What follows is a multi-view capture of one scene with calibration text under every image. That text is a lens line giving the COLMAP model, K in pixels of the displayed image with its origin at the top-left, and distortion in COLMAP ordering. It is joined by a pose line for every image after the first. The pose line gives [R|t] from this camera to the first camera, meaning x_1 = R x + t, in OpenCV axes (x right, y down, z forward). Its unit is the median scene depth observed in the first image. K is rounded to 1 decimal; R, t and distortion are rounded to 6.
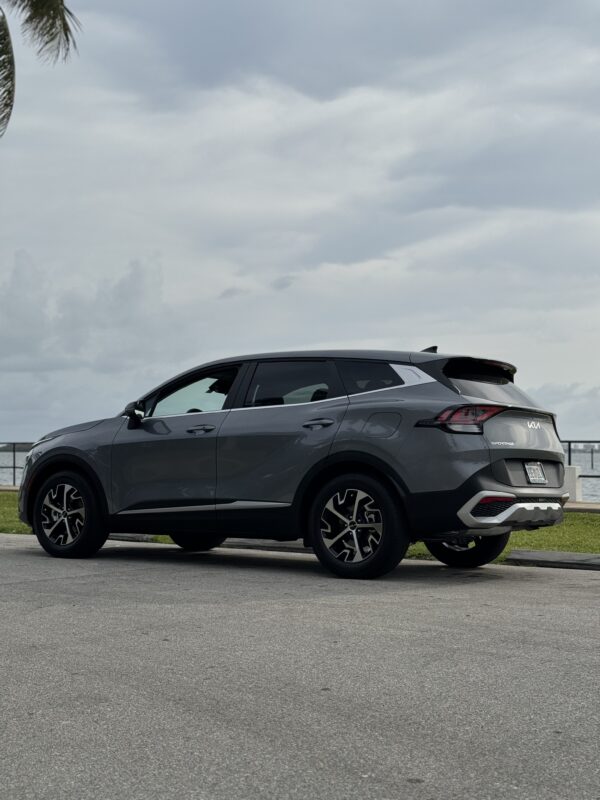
lens RADIAL K [[1087.6, 0, 300.0], [0, 1087.6, 400.0], [0, 0, 1]] dist [0.229293, -0.560203]
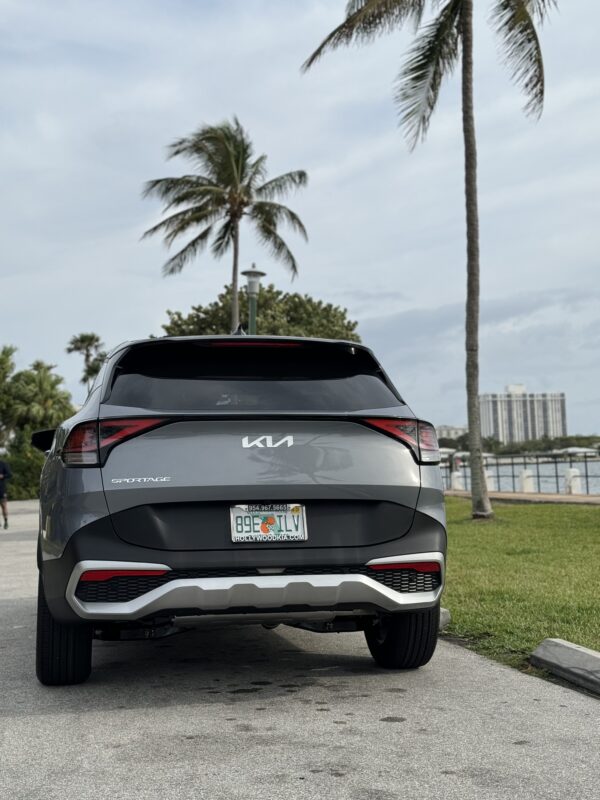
lens RADIAL K [[1087.6, 0, 300.0], [0, 1087.6, 400.0], [0, 0, 1]] dist [0.229293, -0.560203]
pose [[0.710103, -0.075541, -0.700033, 0.637165], [0.075273, 0.996675, -0.031196, 0.020196], [0.700062, -0.030541, 0.713428, 0.600243]]
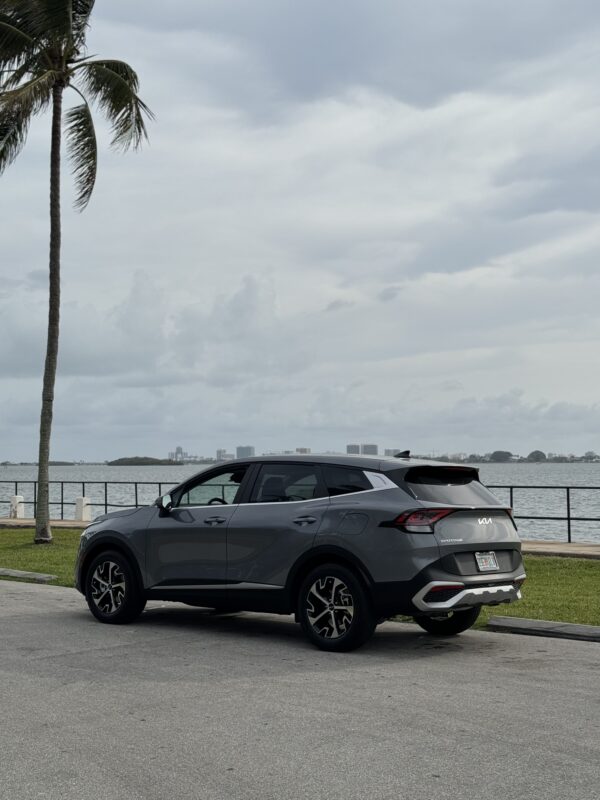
lens RADIAL K [[1087.6, 0, 300.0], [0, 1087.6, 400.0], [0, 0, 1]] dist [0.229293, -0.560203]
pose [[0.995732, -0.011710, -0.091546, 0.123583], [0.010607, 0.999865, -0.012518, -0.097129], [0.091681, 0.011493, 0.995722, -0.214161]]
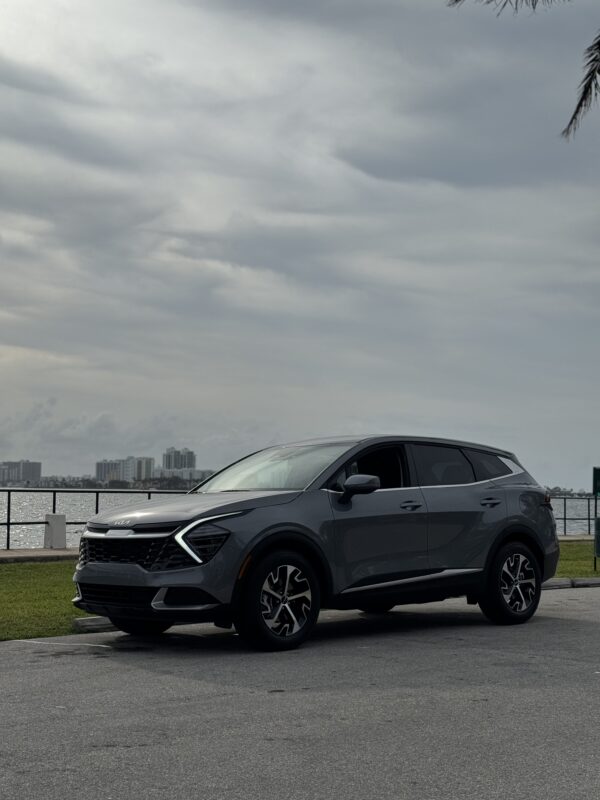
lens RADIAL K [[1087.6, 0, 300.0], [0, 1087.6, 400.0], [0, 0, 1]] dist [0.229293, -0.560203]
pose [[0.252913, 0.087142, 0.963557, -1.252970], [-0.047446, 0.995854, -0.077609, 0.012539], [-0.966325, -0.026089, 0.255999, 0.886980]]
